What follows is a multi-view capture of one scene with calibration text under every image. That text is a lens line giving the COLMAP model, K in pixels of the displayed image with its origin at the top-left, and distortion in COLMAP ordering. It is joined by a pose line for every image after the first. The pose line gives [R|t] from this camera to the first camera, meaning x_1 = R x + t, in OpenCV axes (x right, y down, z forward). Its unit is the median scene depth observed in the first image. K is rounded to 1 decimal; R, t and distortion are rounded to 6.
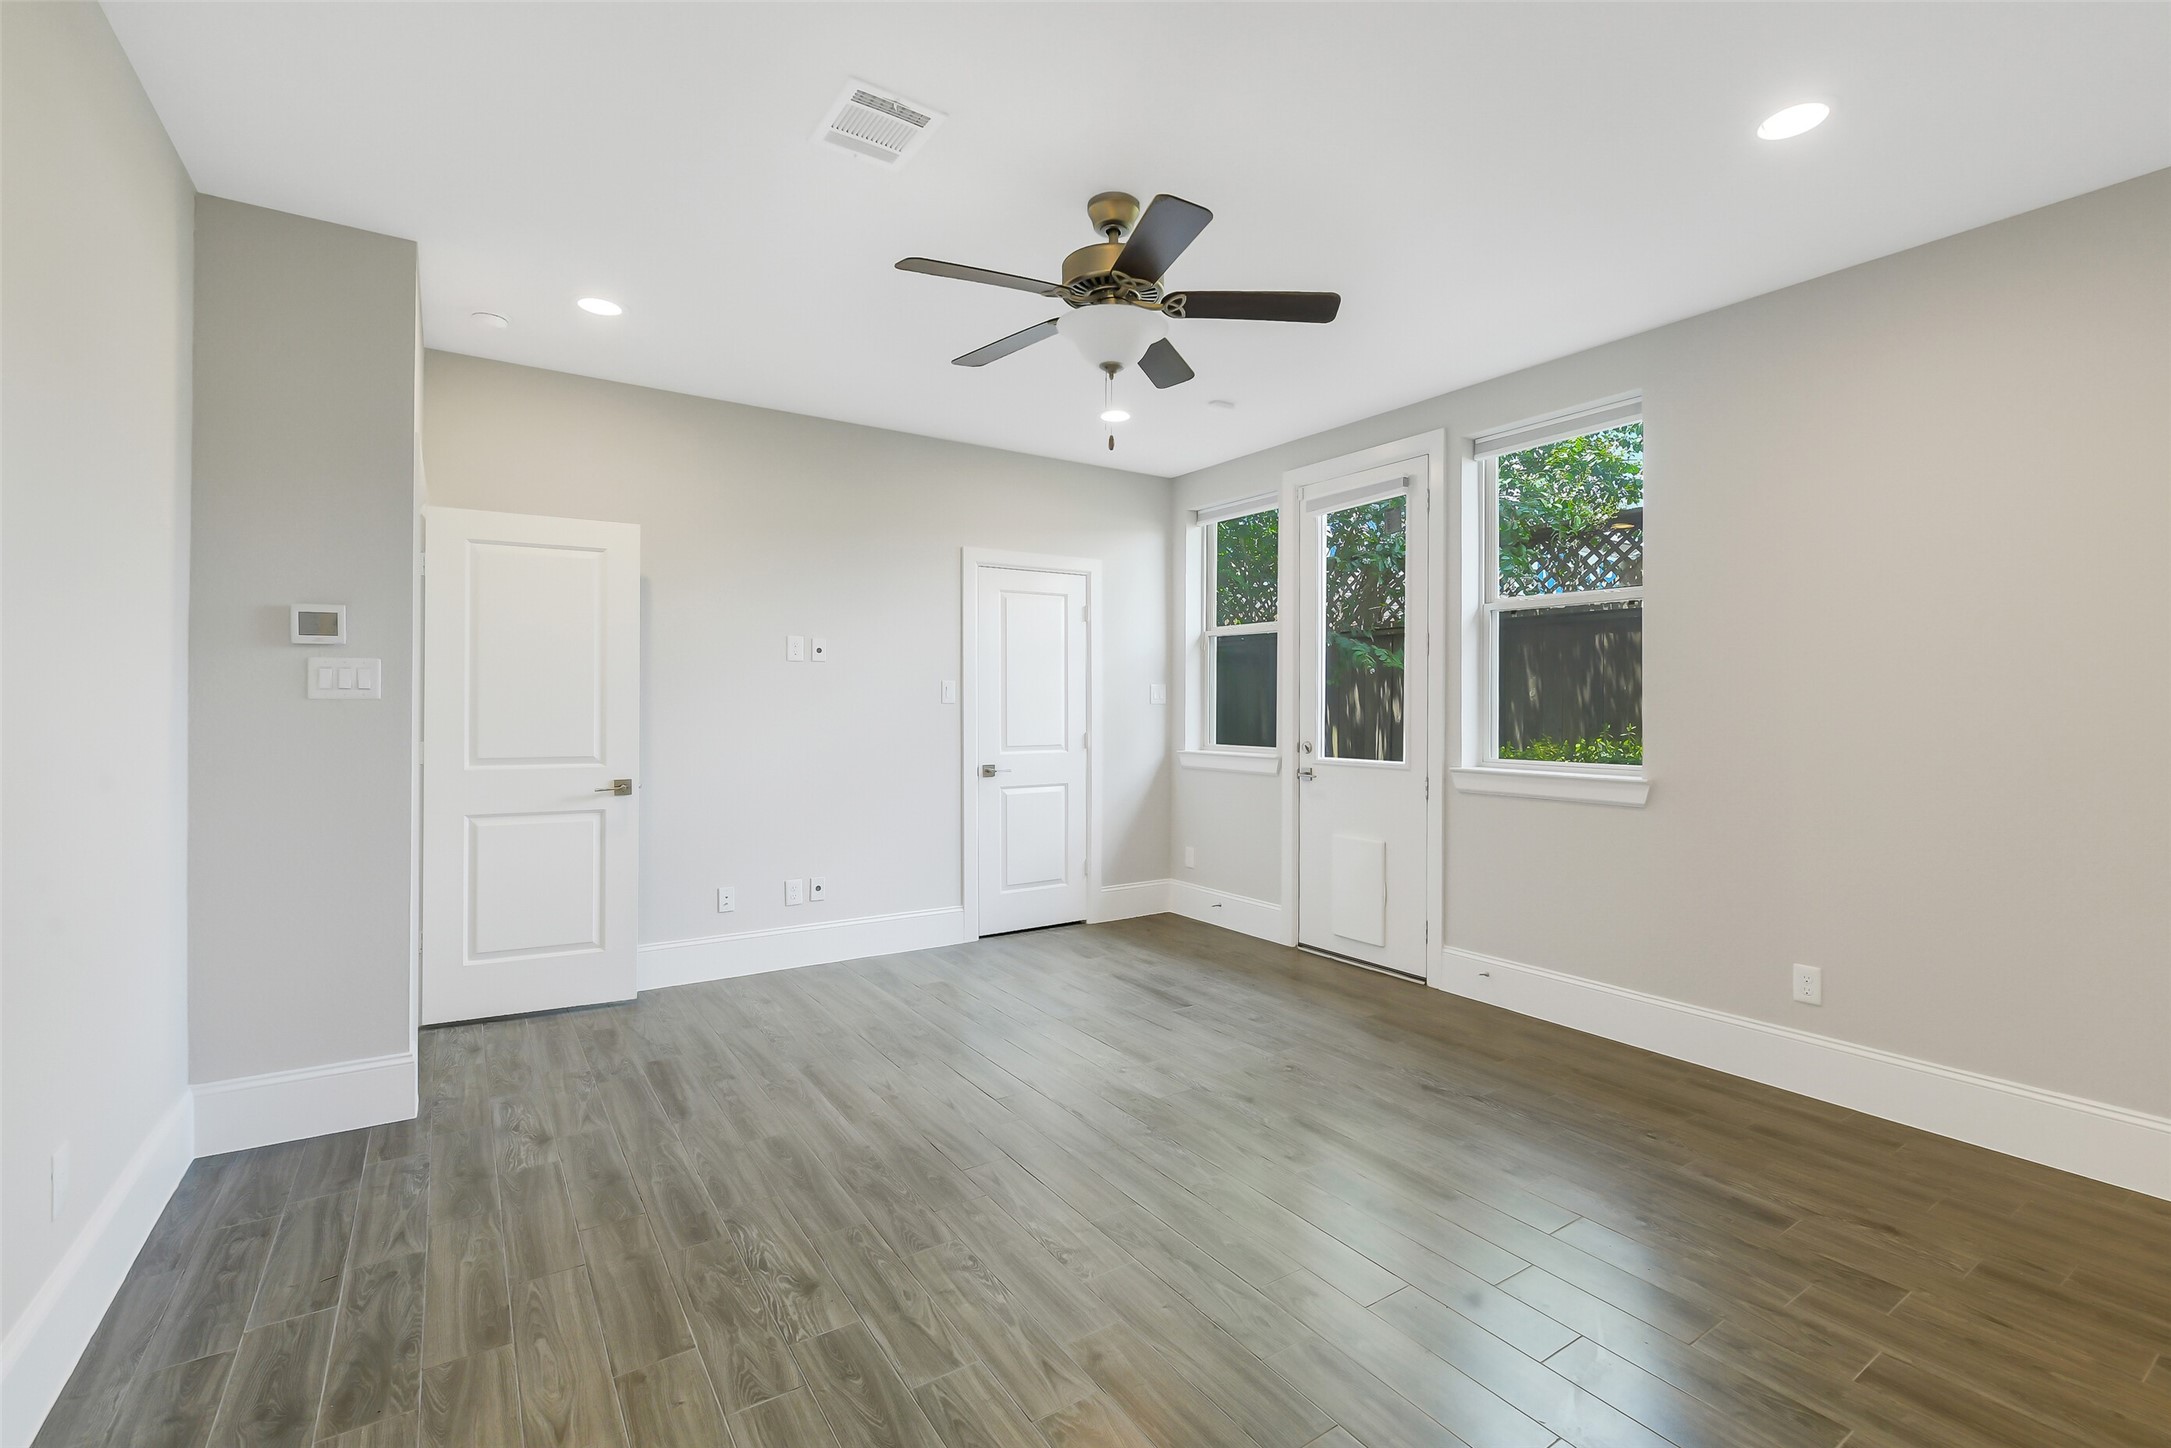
lens RADIAL K [[949.1, 0, 1083.2], [0, 949.1, 712.9], [0, 0, 1]] dist [0.000611, -0.000119]
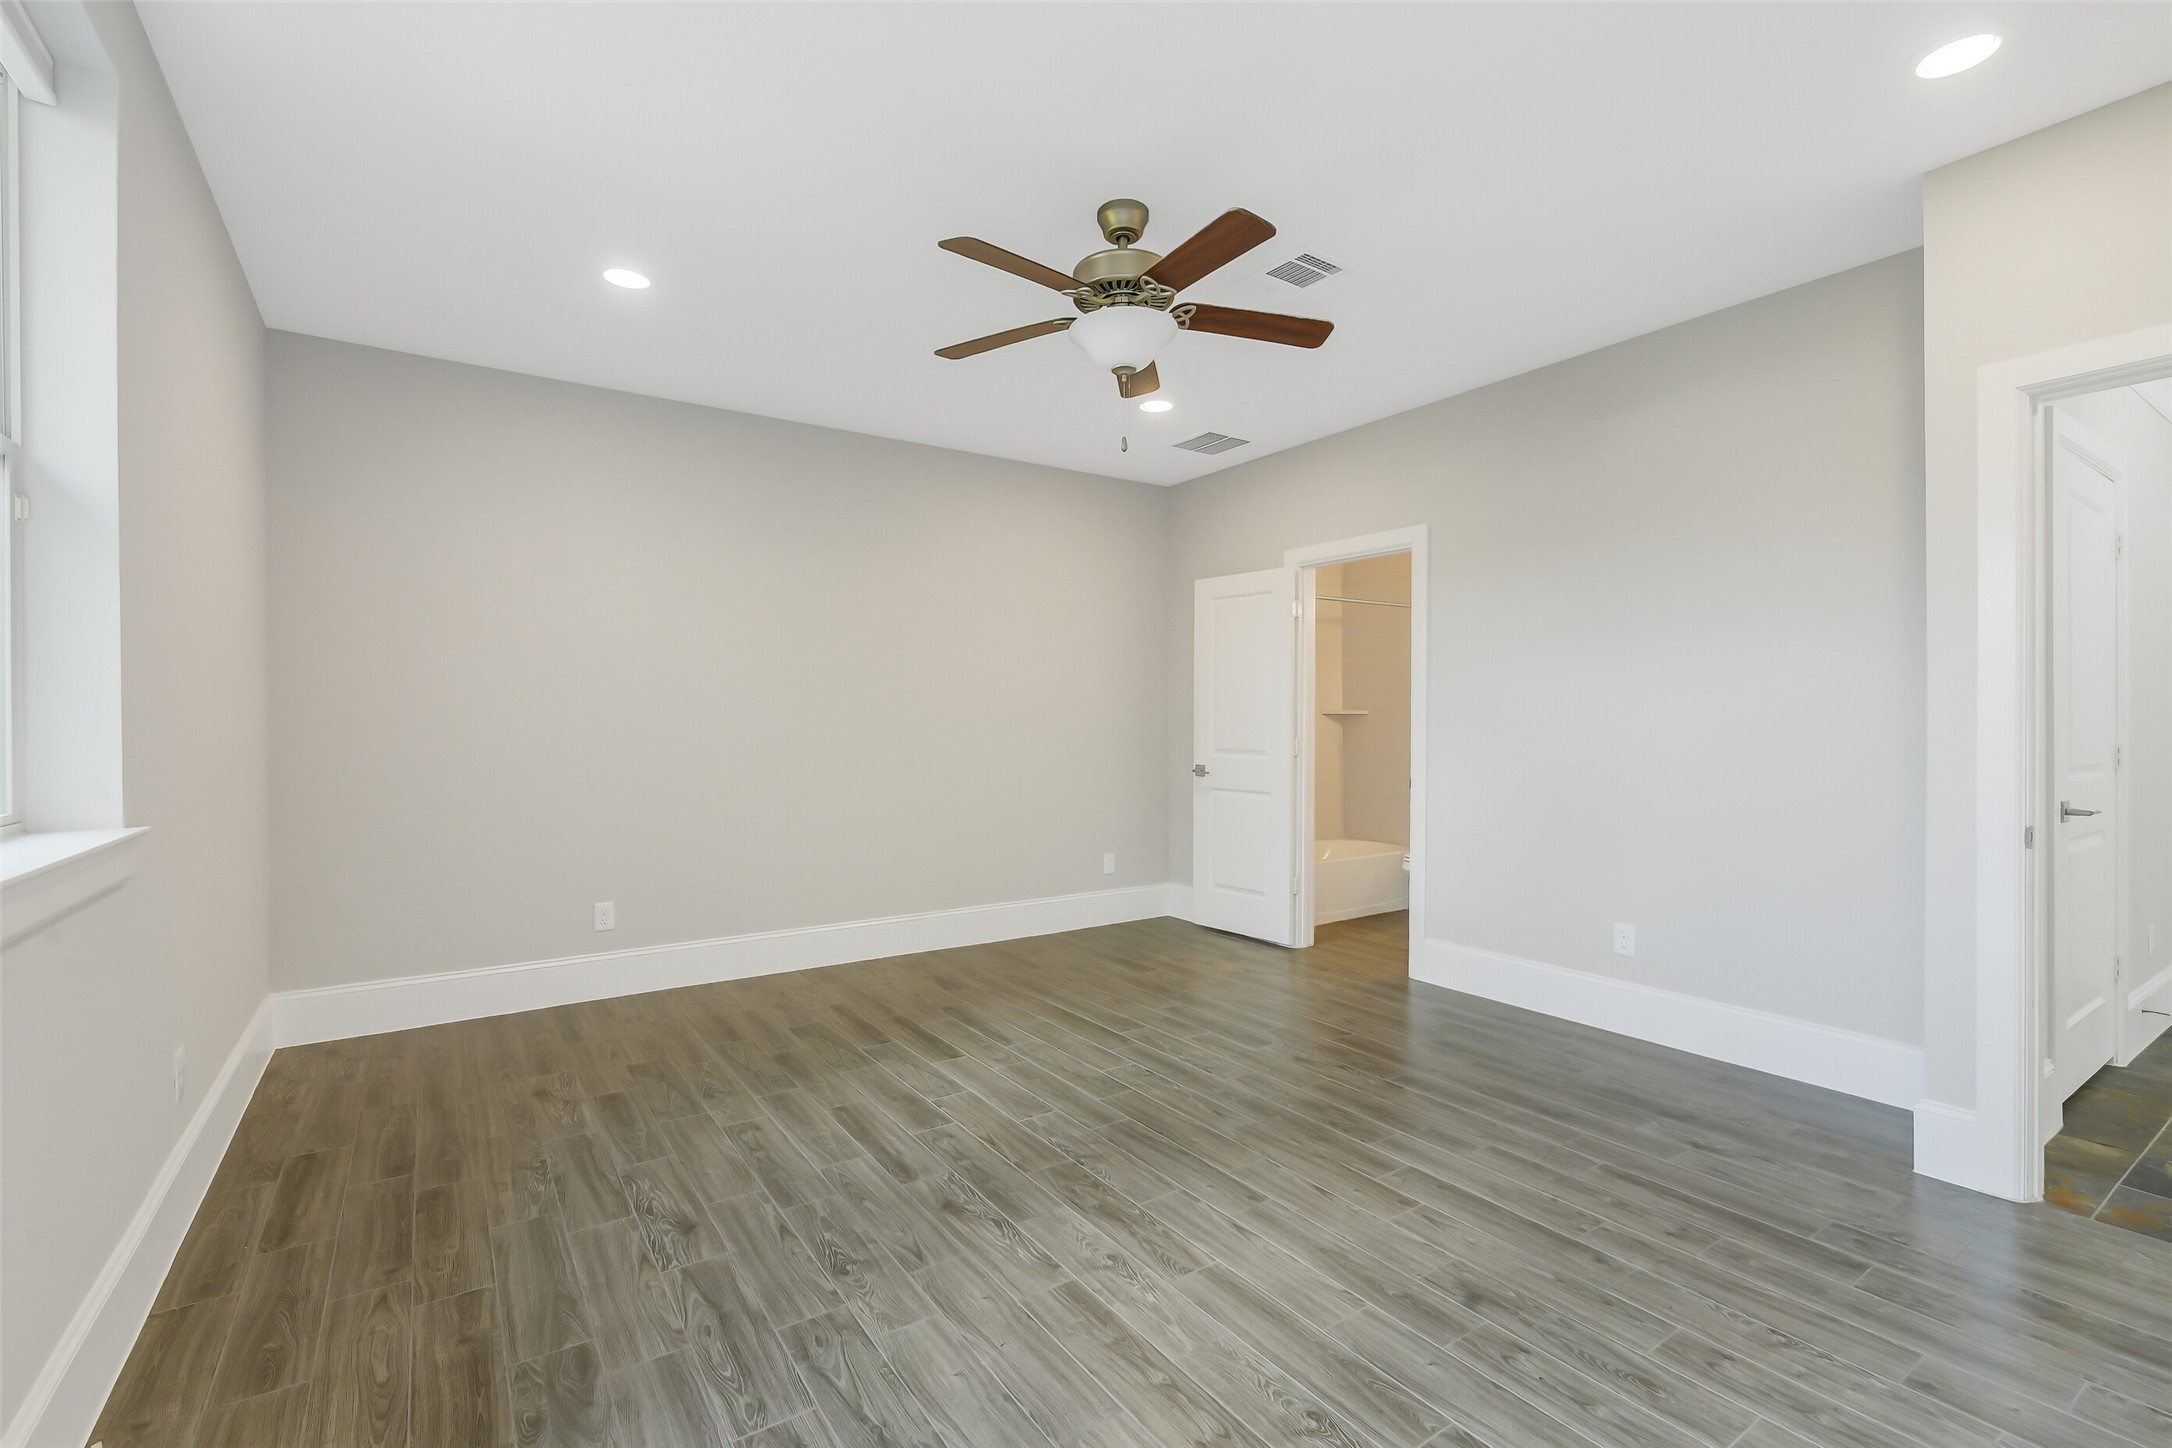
lens RADIAL K [[949.6, 0, 1085.6], [0, 949.6, 723.2], [0, 0, 1]] dist [0.000611, -0.000119]
pose [[-0.999839, -0.003795, -0.017520, 0.081699], [-0.003909, 0.999971, 0.006463, 0.007320], [0.017495, 0.006531, -0.999826, 1.873268]]
